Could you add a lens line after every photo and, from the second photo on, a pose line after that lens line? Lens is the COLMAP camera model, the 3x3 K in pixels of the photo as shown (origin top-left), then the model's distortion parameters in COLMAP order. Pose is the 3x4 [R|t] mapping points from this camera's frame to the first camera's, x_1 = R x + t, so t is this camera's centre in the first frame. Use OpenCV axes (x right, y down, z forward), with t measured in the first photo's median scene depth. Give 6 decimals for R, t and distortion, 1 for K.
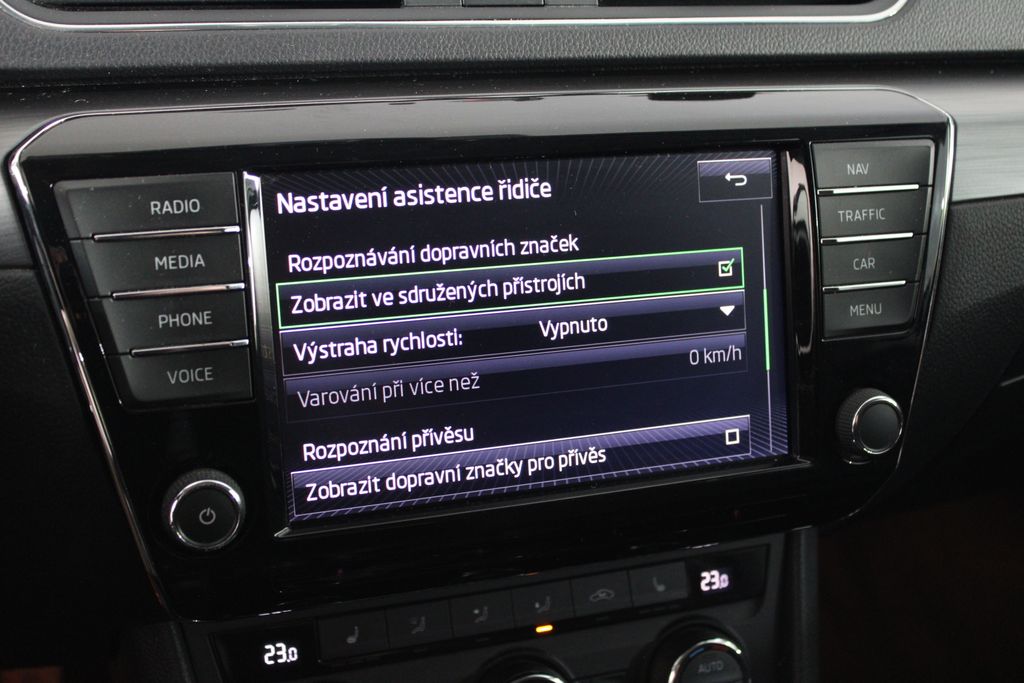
lens RADIAL K [[1313.9, 0, 511.1], [0, 1313.9, 341.8], [0, 0, 1]] dist [-0.035170, 0.000000]
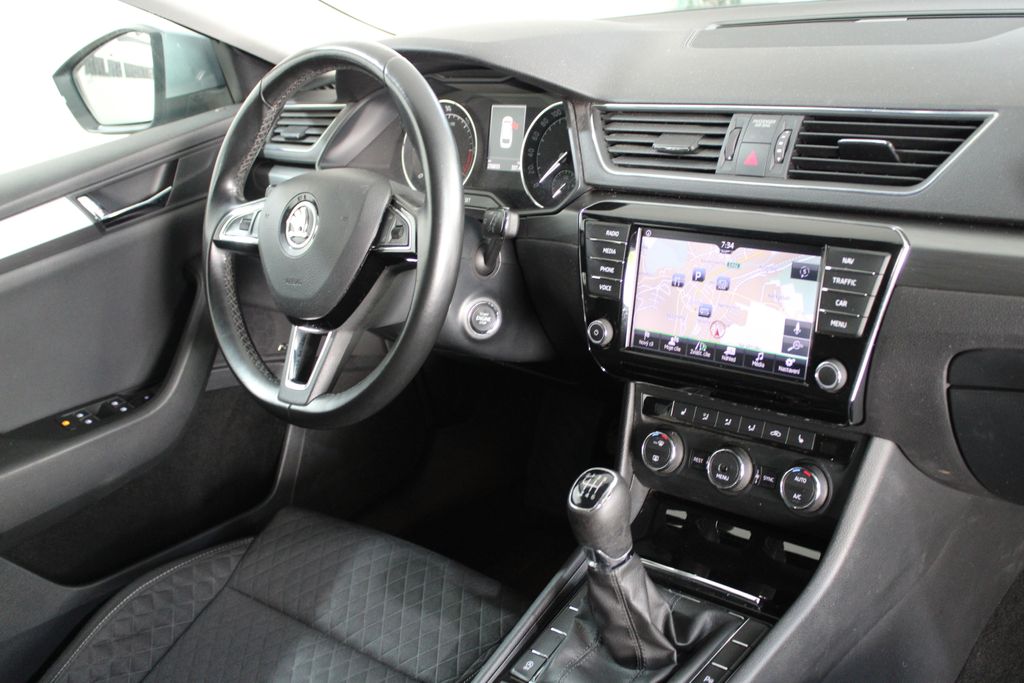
lens RADIAL K [[1154.9, 0, 510.6], [0, 1154.9, 342.9], [0, 0, 1]] dist [-0.066098, 0.000000]
pose [[0.444284, 0.207889, -0.871432, 1.747678], [-0.219555, 0.968308, 0.119064, -0.104539], [0.868567, 0.138429, 0.475846, -0.402951]]
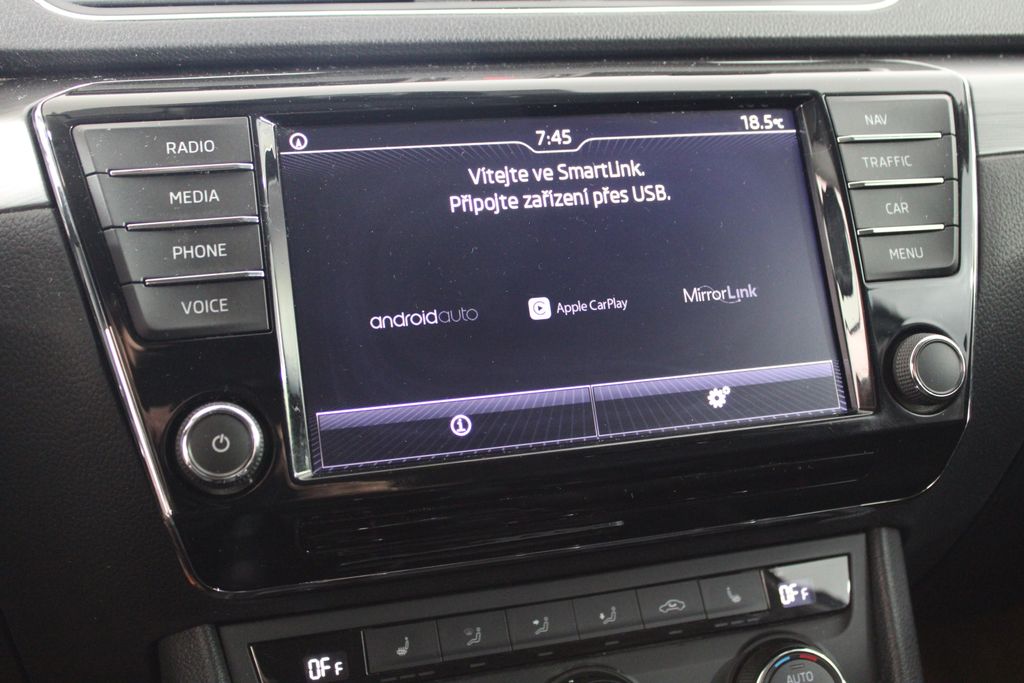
lens RADIAL K [[1193.8, 0, 512.5], [0, 1193.8, 338.3], [0, 0, 1]] dist [-0.048744, 0.000000]
pose [[0.993016, -0.088985, -0.077470, 0.043915], [0.065313, 0.961437, -0.267157, 0.256558], [0.098255, 0.260231, 0.960534, 0.144416]]
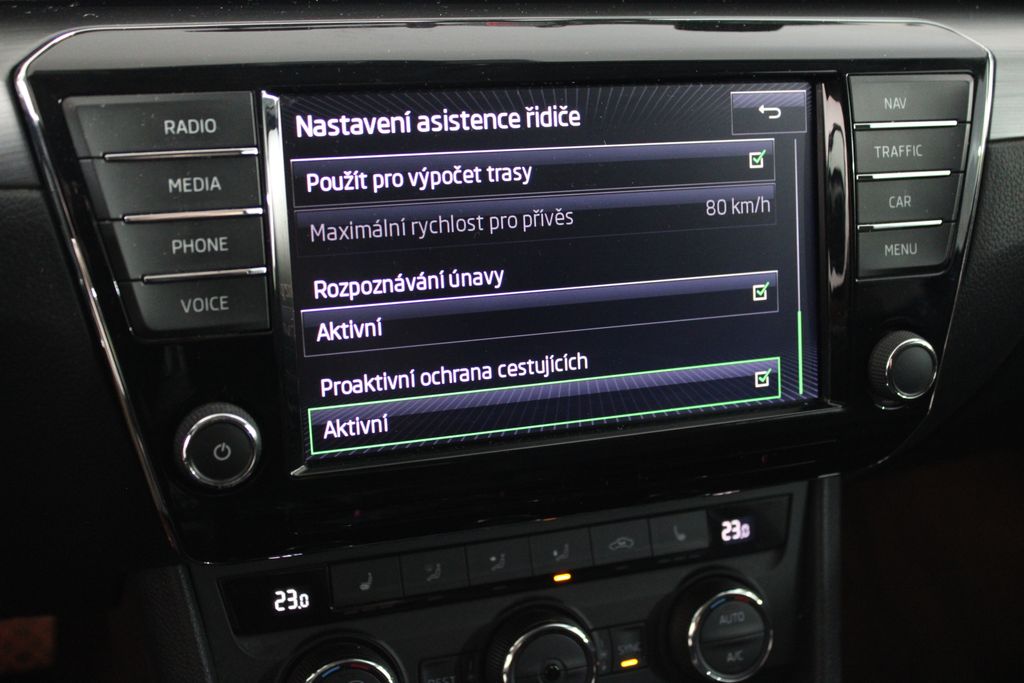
lens RADIAL K [[1313.9, 0, 514.7], [0, 1313.9, 339.2], [0, 0, 1]] dist [-0.035170, 0.000000]
pose [[0.999864, 0.009565, 0.013443, -0.027180], [-0.009867, 0.999697, 0.022546, 0.023049], [-0.013224, -0.022675, 0.999655, 0.036695]]
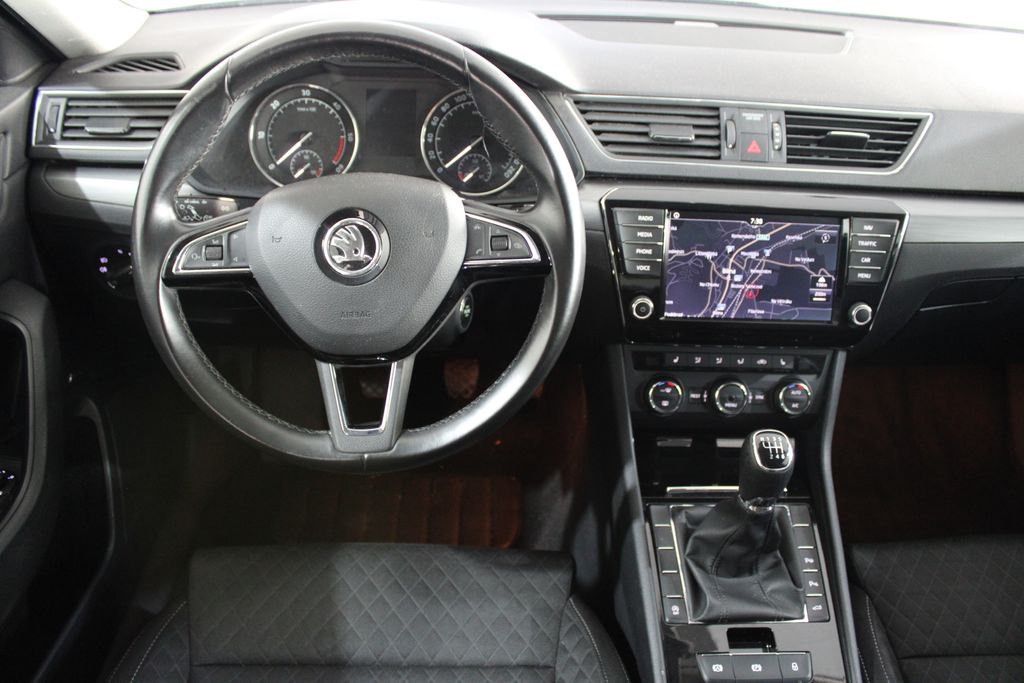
lens RADIAL K [[837.5, 0, 514.3], [0, 837.5, 342.3], [0, 0, 1]] dist [-0.121743, 0.013300]
pose [[0.948666, 0.147830, -0.279604, 0.062472], [-0.119683, 0.986096, 0.115289, 0.005795], [0.292759, -0.075907, 0.953169, -1.007859]]
